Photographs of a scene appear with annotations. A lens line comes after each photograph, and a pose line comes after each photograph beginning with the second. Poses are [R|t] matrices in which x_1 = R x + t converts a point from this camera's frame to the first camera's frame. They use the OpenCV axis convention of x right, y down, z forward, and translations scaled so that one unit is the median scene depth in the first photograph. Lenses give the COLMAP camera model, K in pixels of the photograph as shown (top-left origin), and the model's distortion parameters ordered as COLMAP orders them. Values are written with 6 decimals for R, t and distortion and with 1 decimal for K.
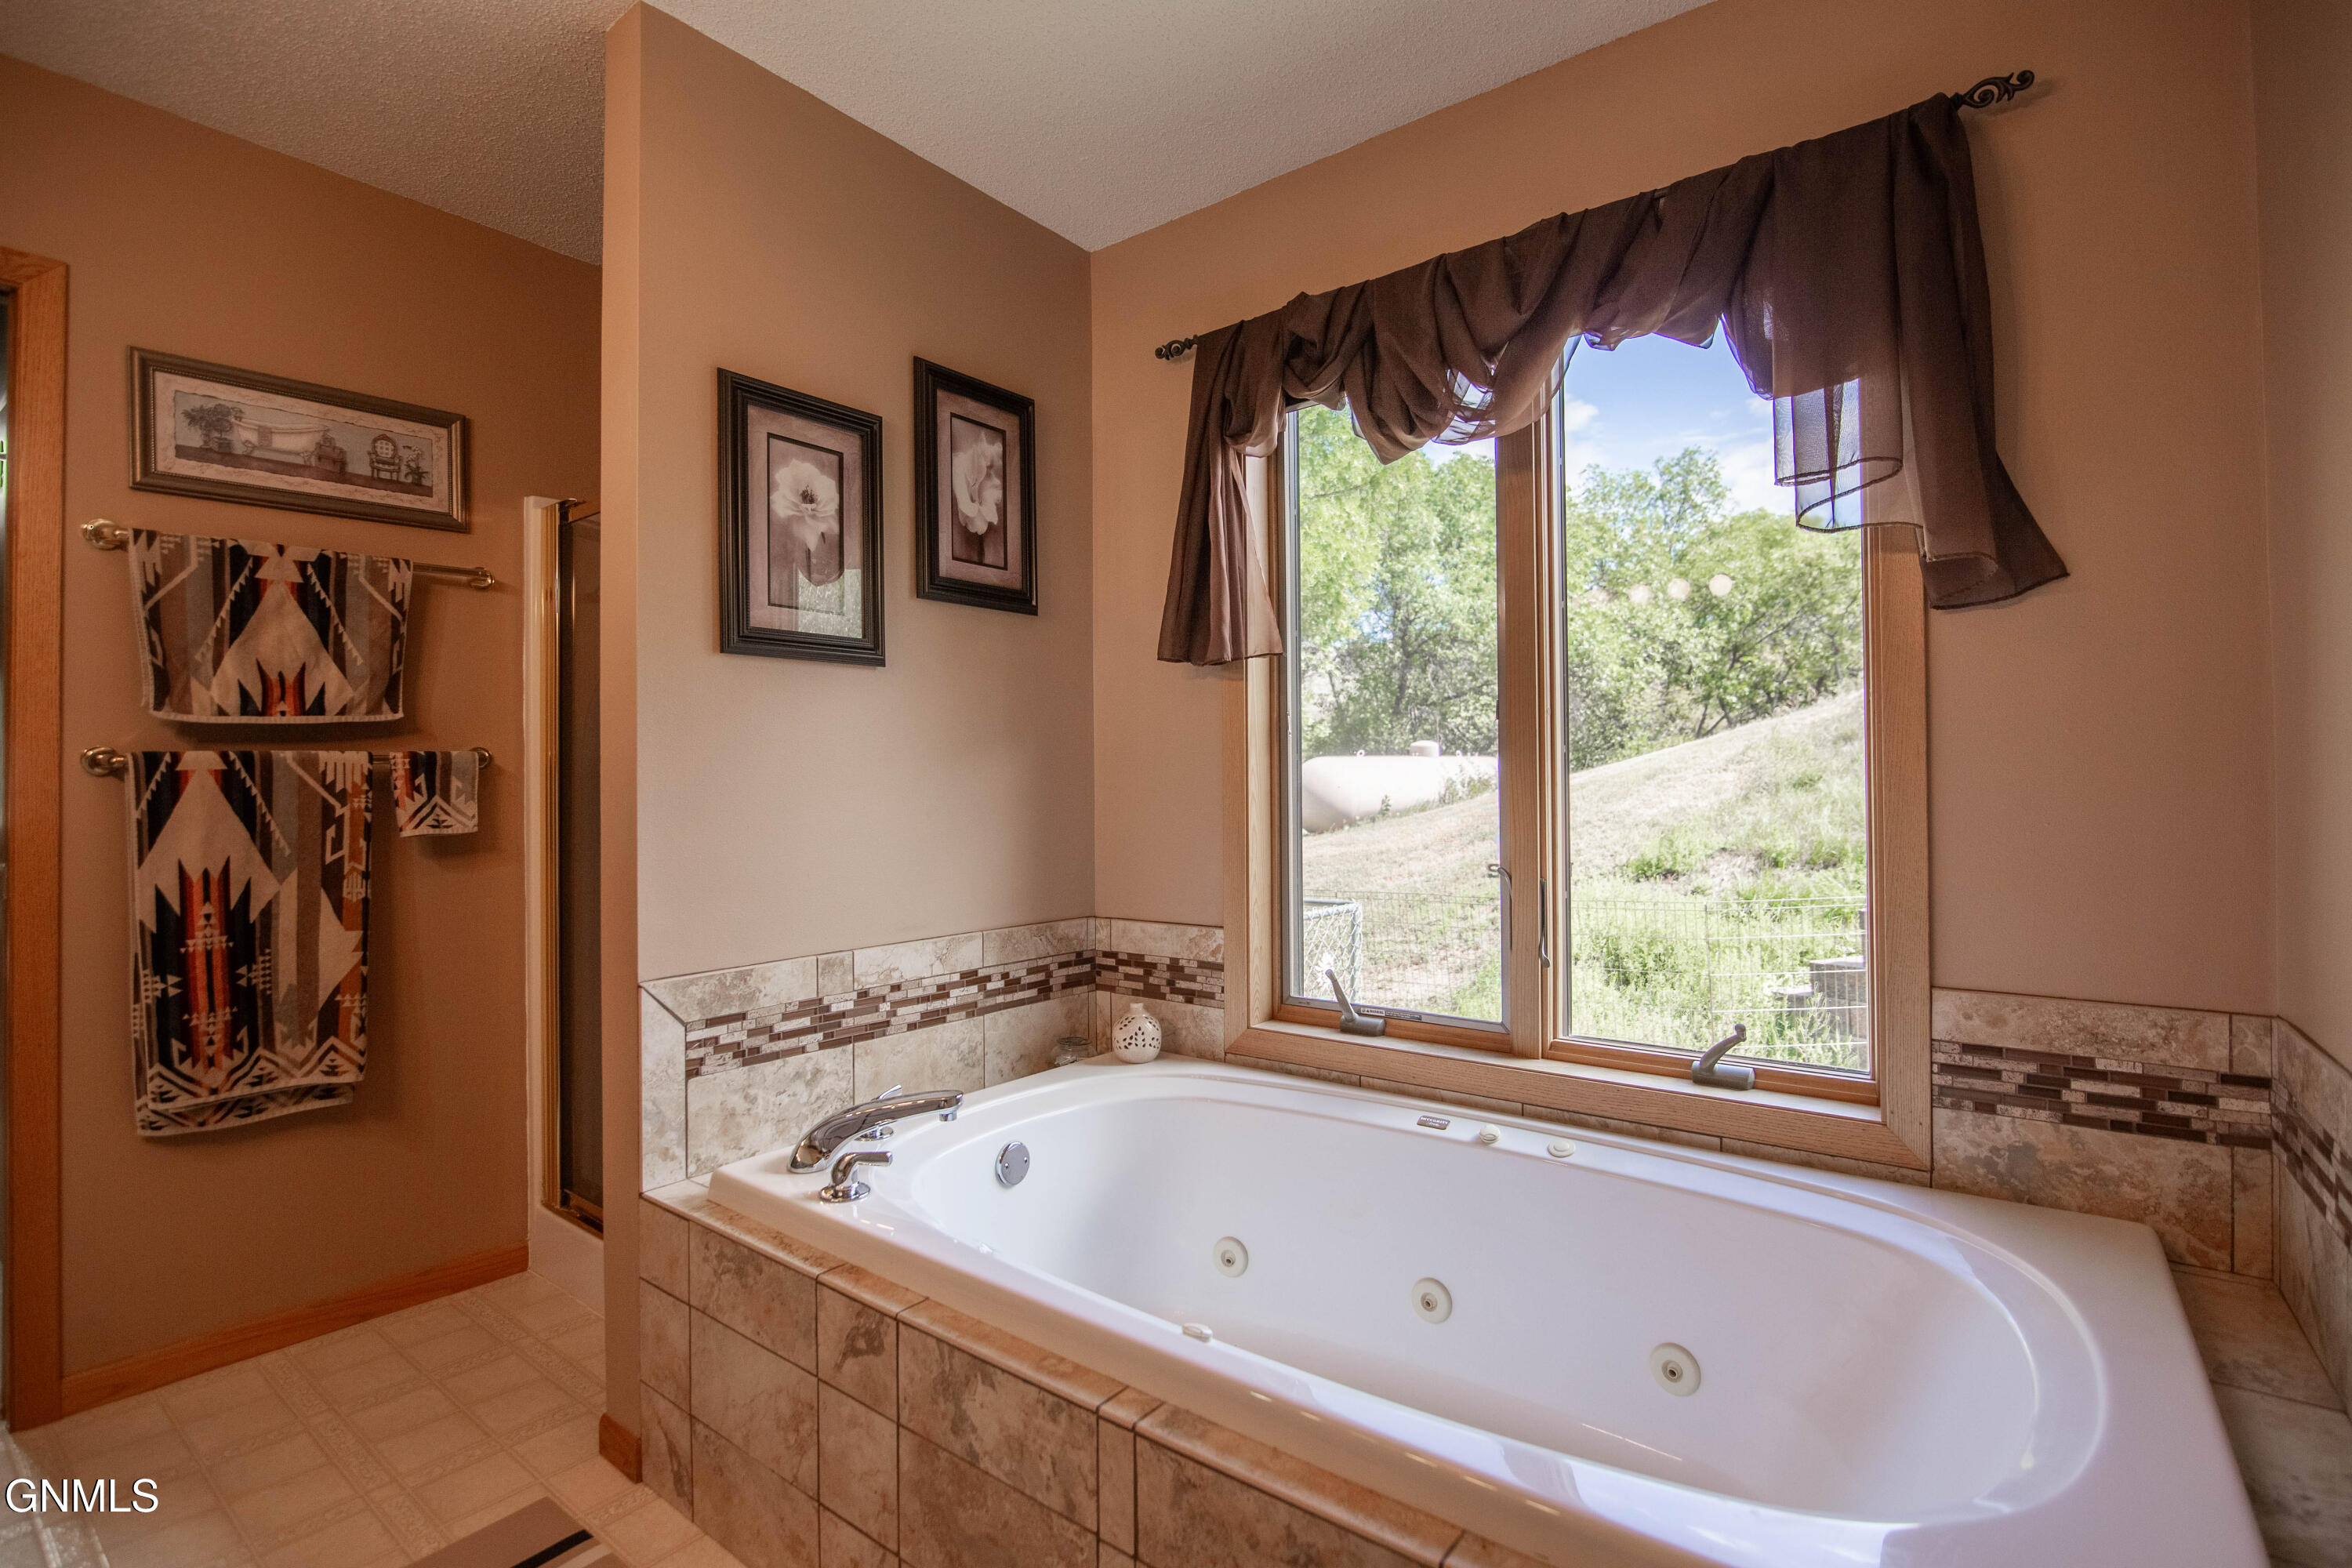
lens RADIAL K [[1085.7, 0, 1176.5], [0, 1085.7, 775.3], [0, 0, 1]] dist [-0.020168, 0.002106]
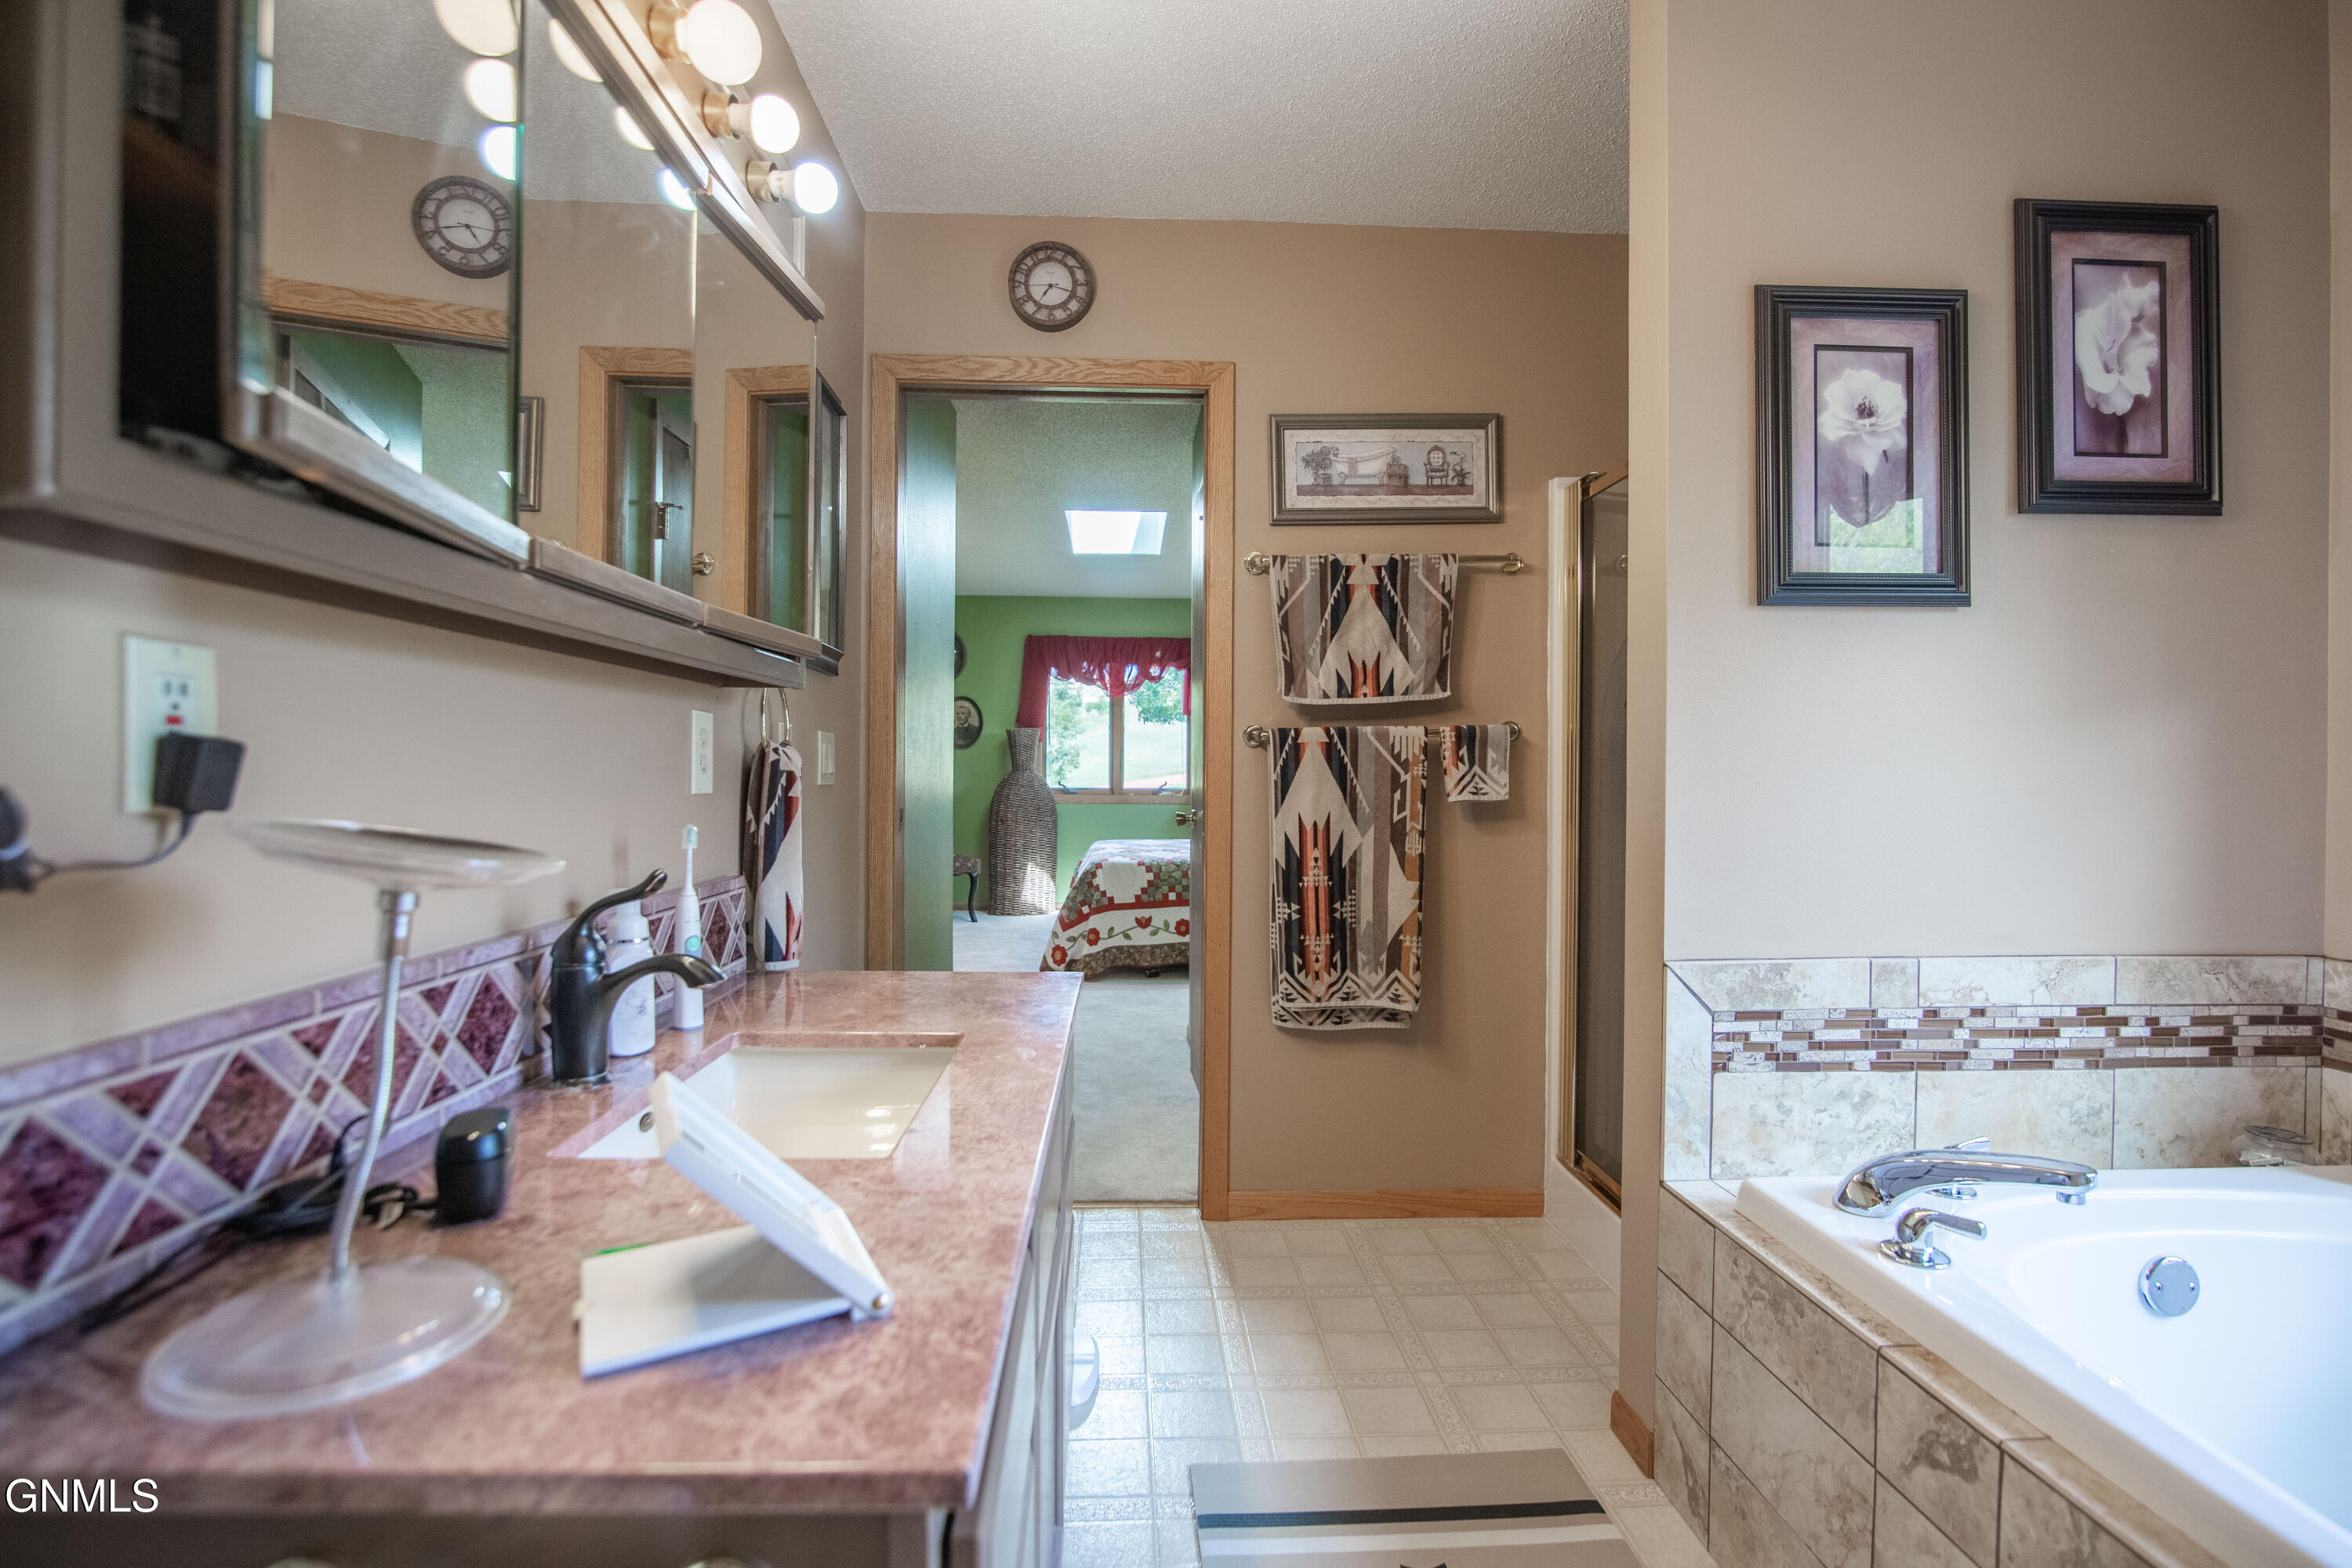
lens RADIAL K [[1085.7, 0, 1166.1], [0, 1085.7, 773.6], [0, 0, 1]] dist [-0.020168, 0.002106]
pose [[0.645022, 0.013651, -0.764042, -0.050015], [-0.001770, 0.999864, 0.016369, 0.011000], [0.764162, -0.009206, 0.644959, 0.047008]]
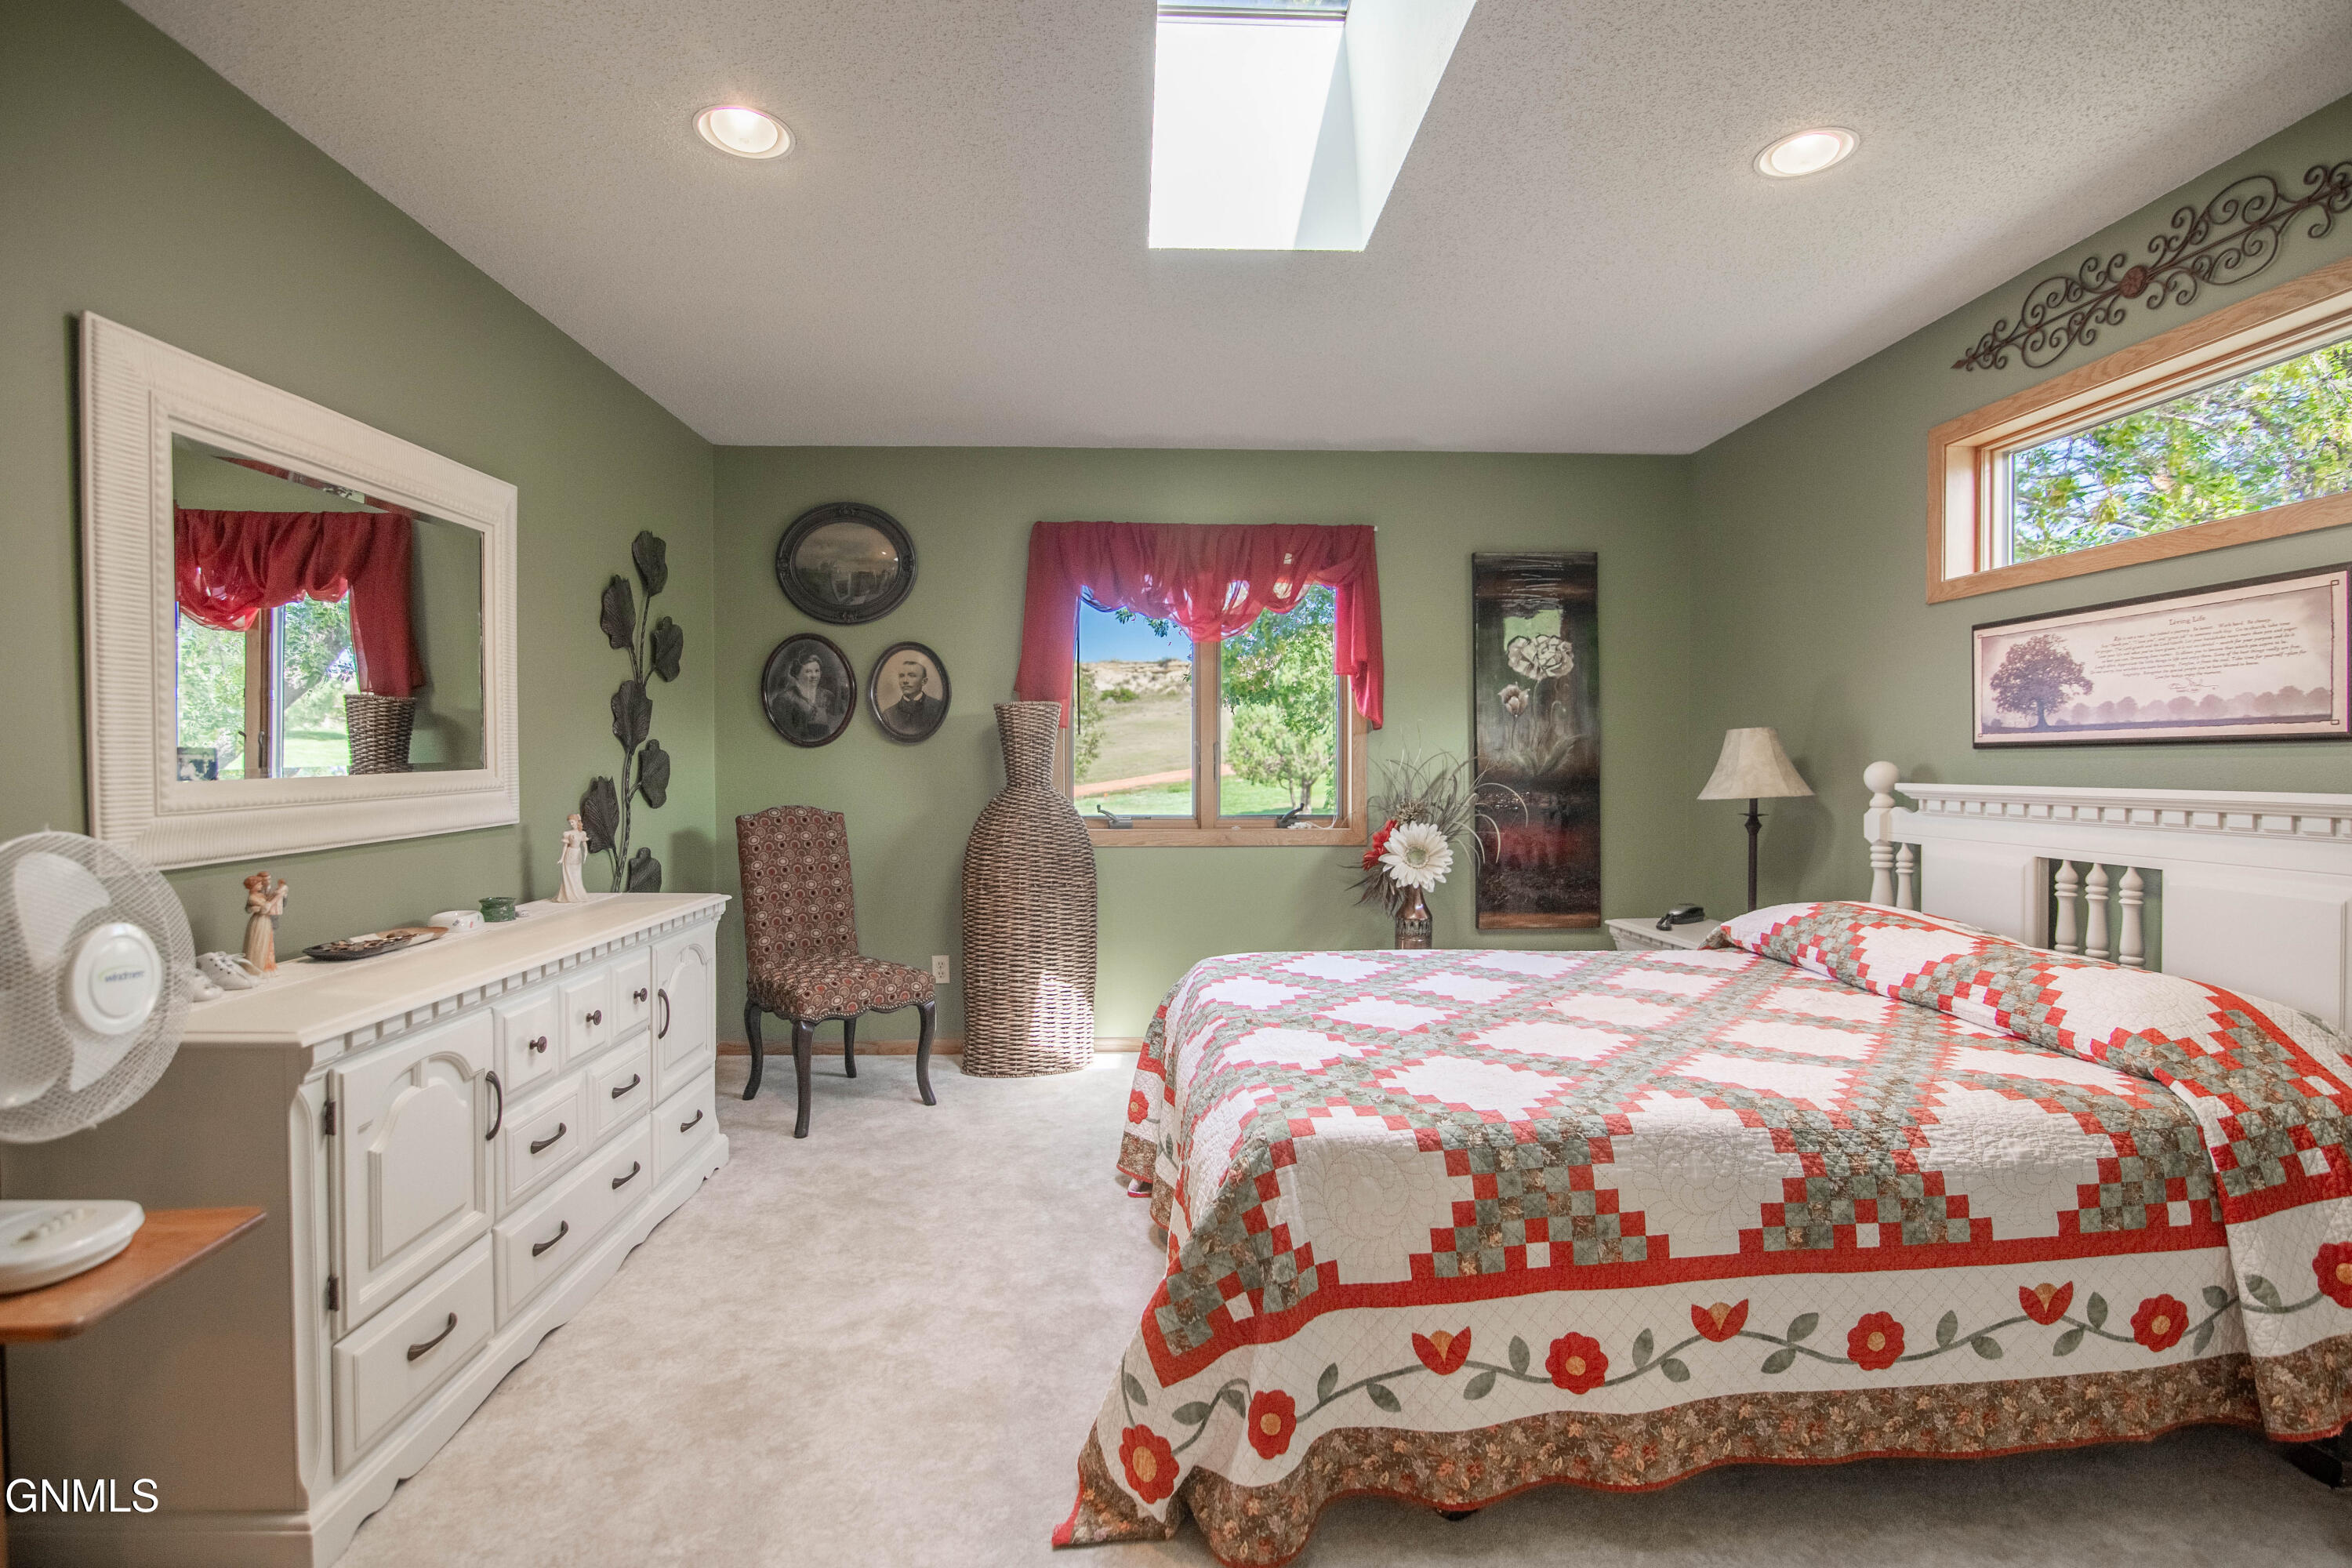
lens RADIAL K [[1085.7, 0, 1183.9], [0, 1085.7, 766.6], [0, 0, 1]] dist [-0.020168, 0.002106]
pose [[0.648620, 0.011965, -0.761019, -0.684277], [0.006880, 0.999743, 0.021581, 0.002922], [0.761082, -0.019234, 0.648371, 0.460124]]
